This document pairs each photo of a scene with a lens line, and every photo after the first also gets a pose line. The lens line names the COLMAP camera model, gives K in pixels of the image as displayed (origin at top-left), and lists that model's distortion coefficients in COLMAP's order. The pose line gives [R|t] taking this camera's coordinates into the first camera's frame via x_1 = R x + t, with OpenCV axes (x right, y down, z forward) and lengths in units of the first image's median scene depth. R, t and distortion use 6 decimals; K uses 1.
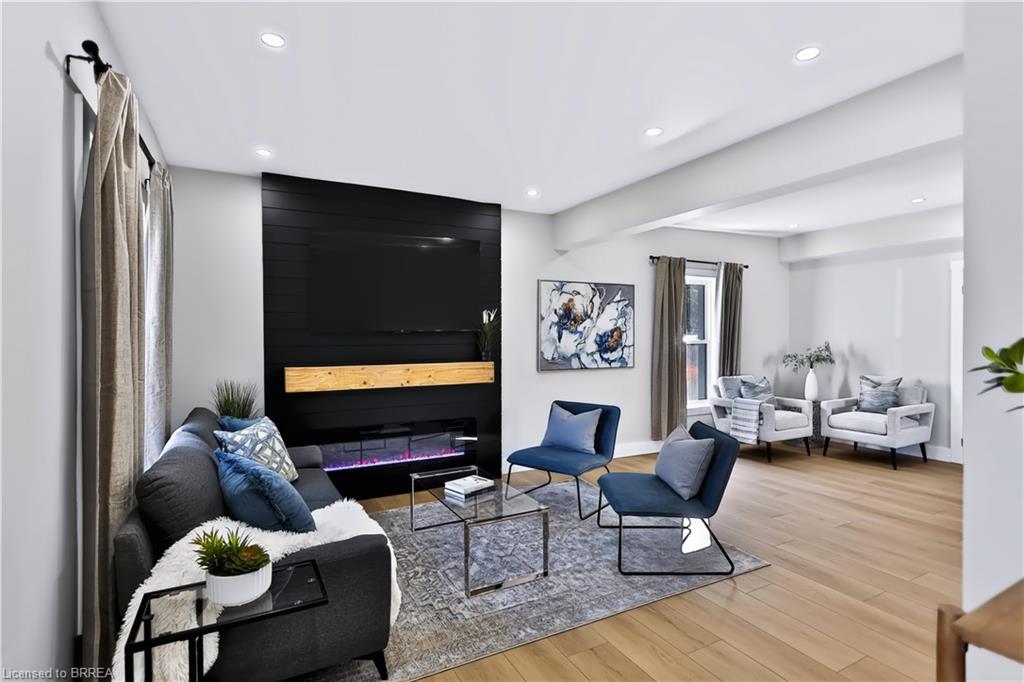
lens RADIAL K [[511.8, 0, 510.1], [0, 511.8, 337.4], [0, 0, 1]] dist [-0.000717, 0.000045]
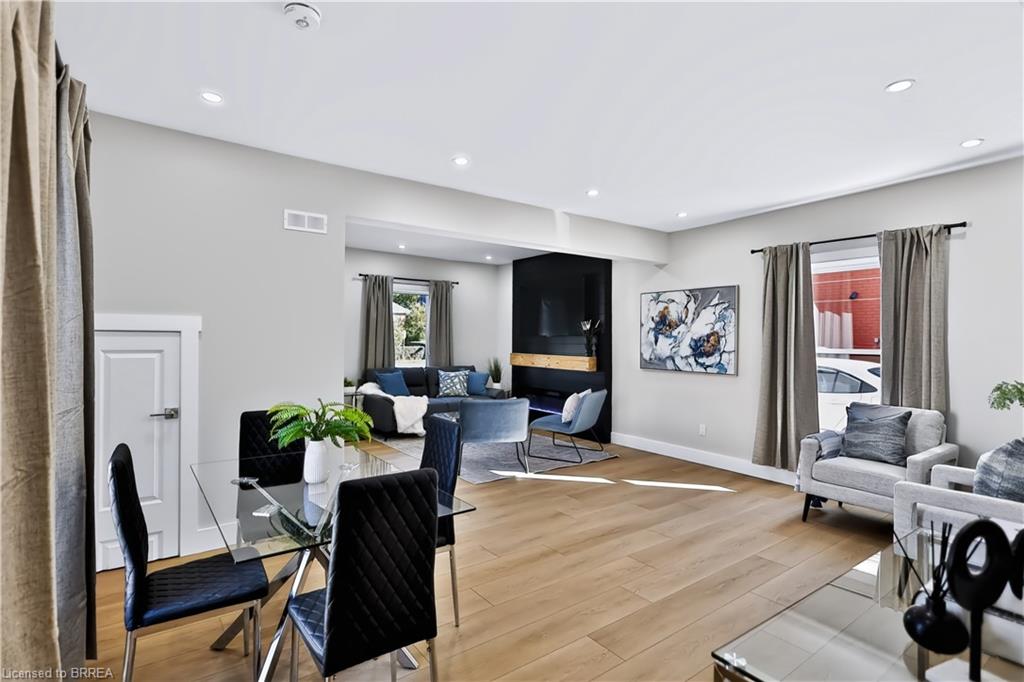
lens RADIAL K [[511.8, 0, 509.9], [0, 511.8, 340.2], [0, 0, 1]] dist [-0.000717, 0.000045]
pose [[0.148680, 0.005322, -0.988871, 1.139816], [-0.020348, 0.999790, 0.002321, 0.001817], [0.988676, 0.019777, 0.148757, 0.486051]]
